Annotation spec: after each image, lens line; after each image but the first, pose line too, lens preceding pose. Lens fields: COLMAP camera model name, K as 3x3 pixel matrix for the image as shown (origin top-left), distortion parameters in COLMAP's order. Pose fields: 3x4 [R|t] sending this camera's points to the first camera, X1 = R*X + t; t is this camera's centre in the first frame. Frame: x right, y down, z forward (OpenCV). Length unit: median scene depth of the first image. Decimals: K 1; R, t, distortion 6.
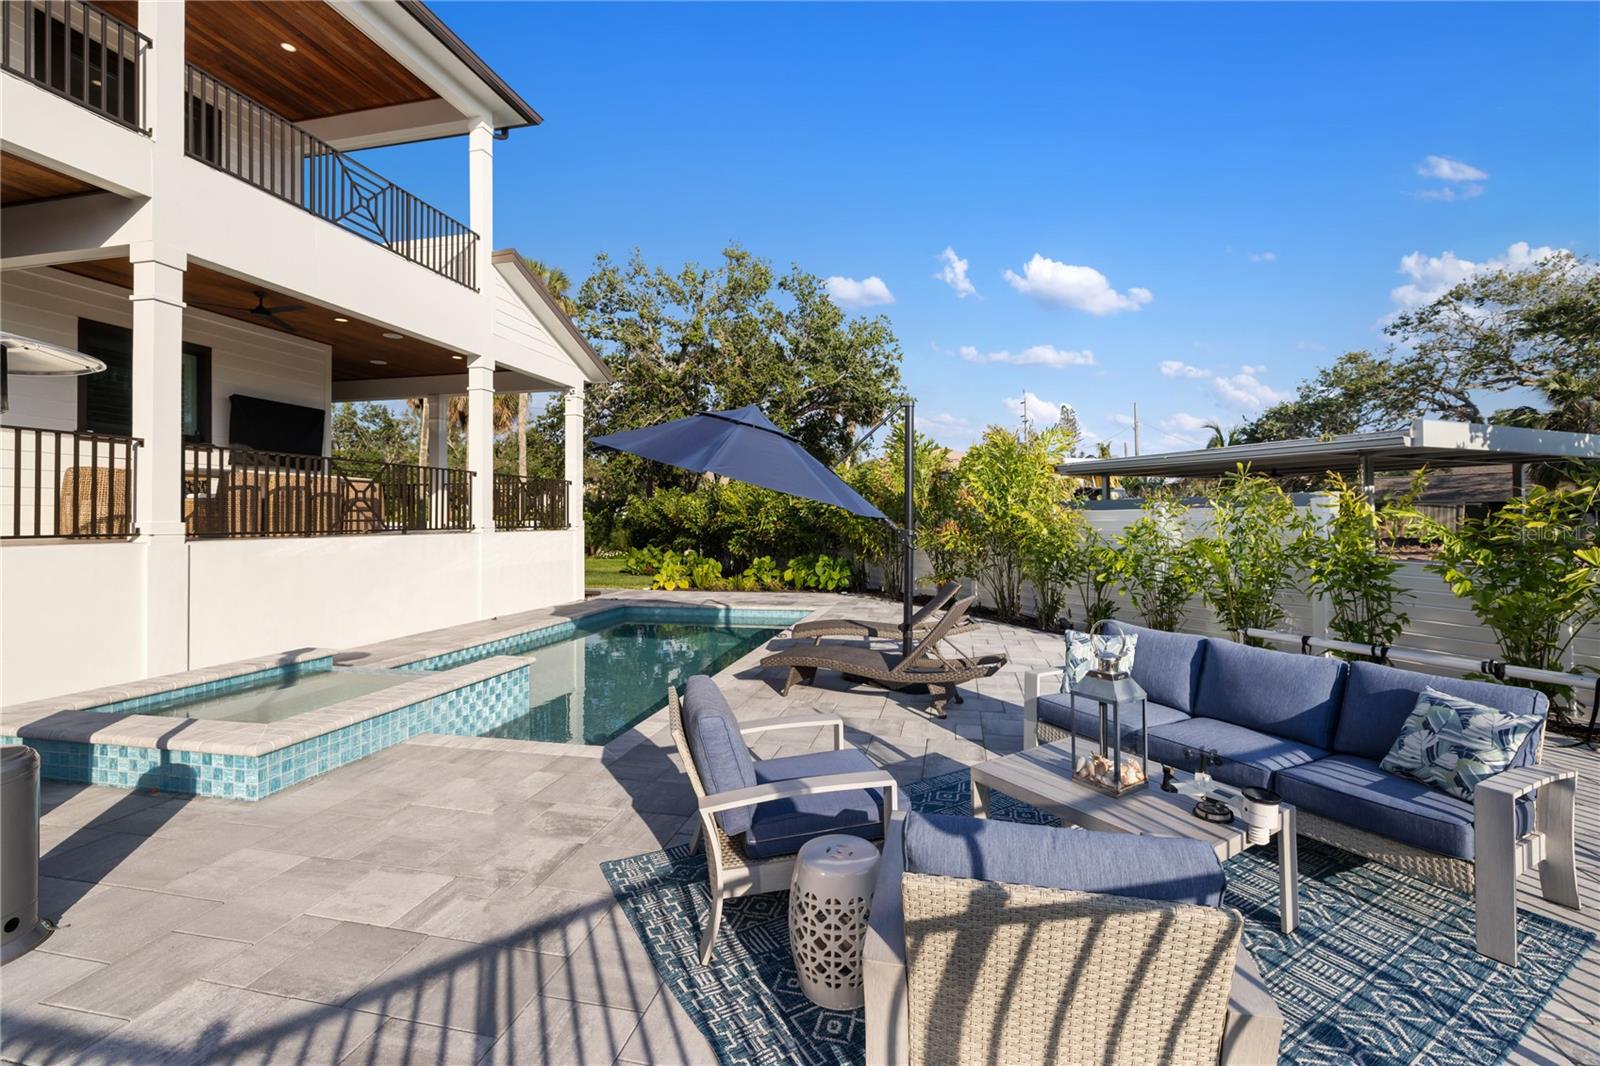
lens RADIAL K [[680.4, 0, 800.0], [0, 680.4, 521.3], [0, 0, 1]] dist [0.000396, -0.000064]
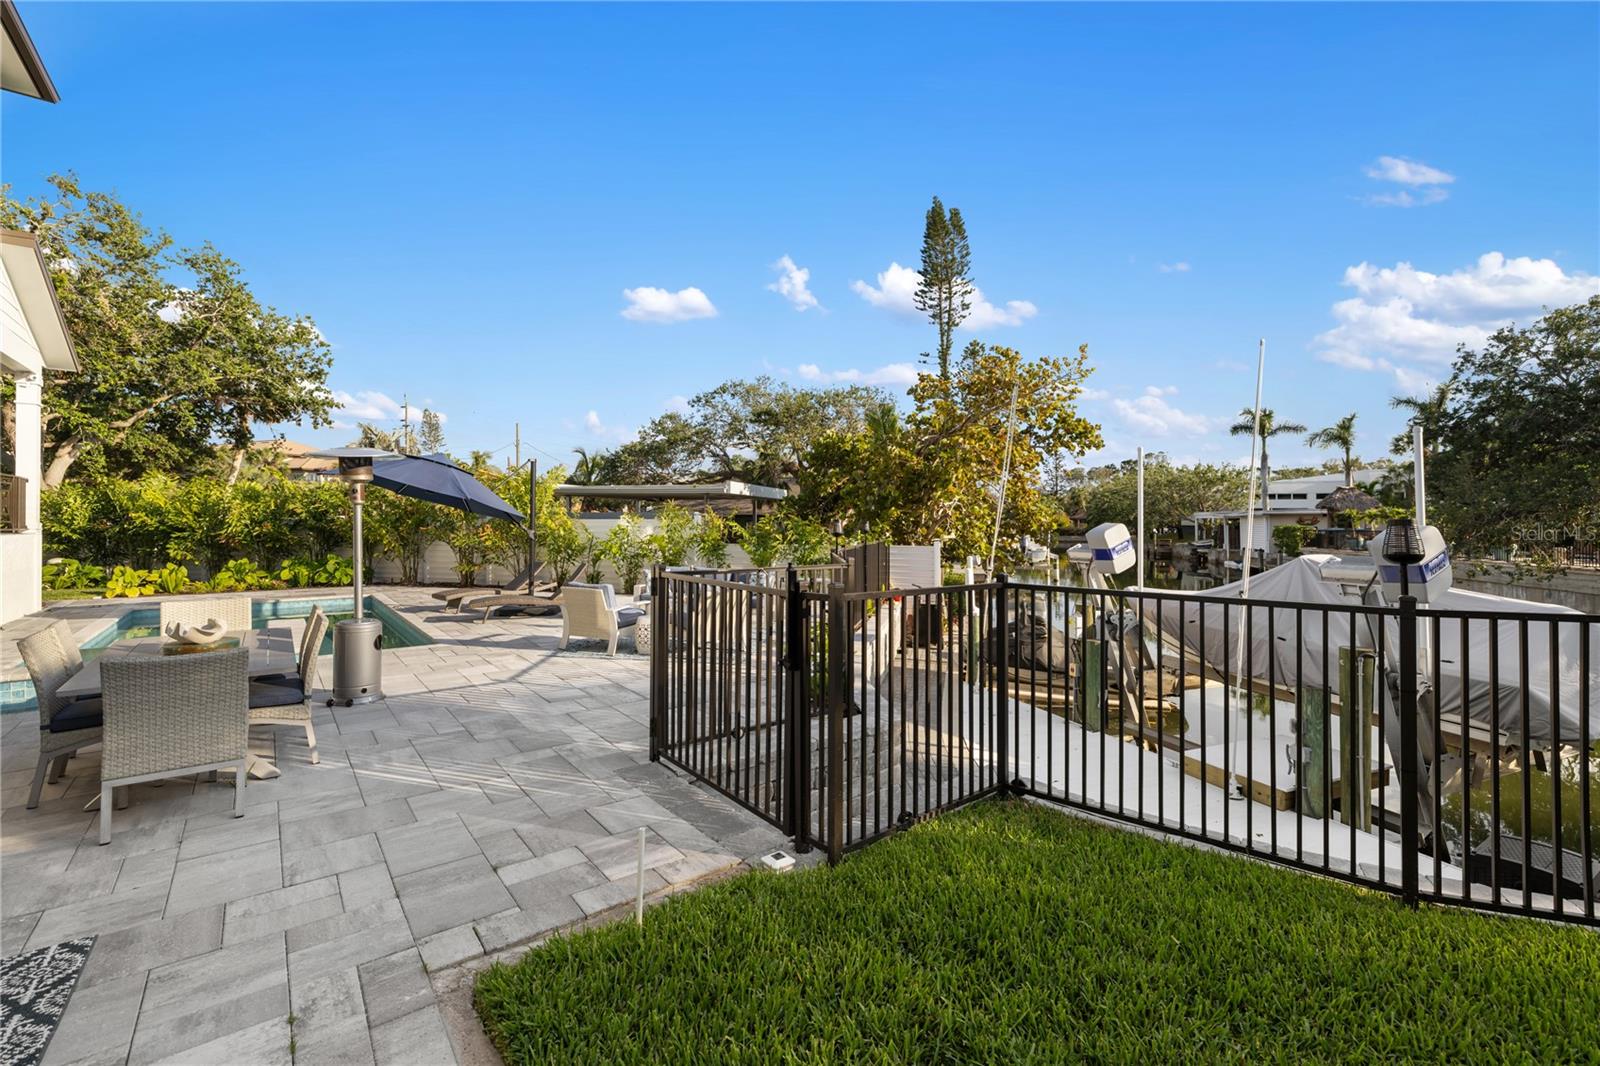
lens RADIAL K [[680.4, 0, 800.0], [0, 680.4, 521.3], [0, 0, 1]] dist [0.000396, -0.000064]
pose [[0.622101, 0.010818, 0.782862, -0.208057], [-0.005152, 0.999939, -0.009724, 0.001081], [-0.782920, 0.002016, 0.622119, -0.172781]]
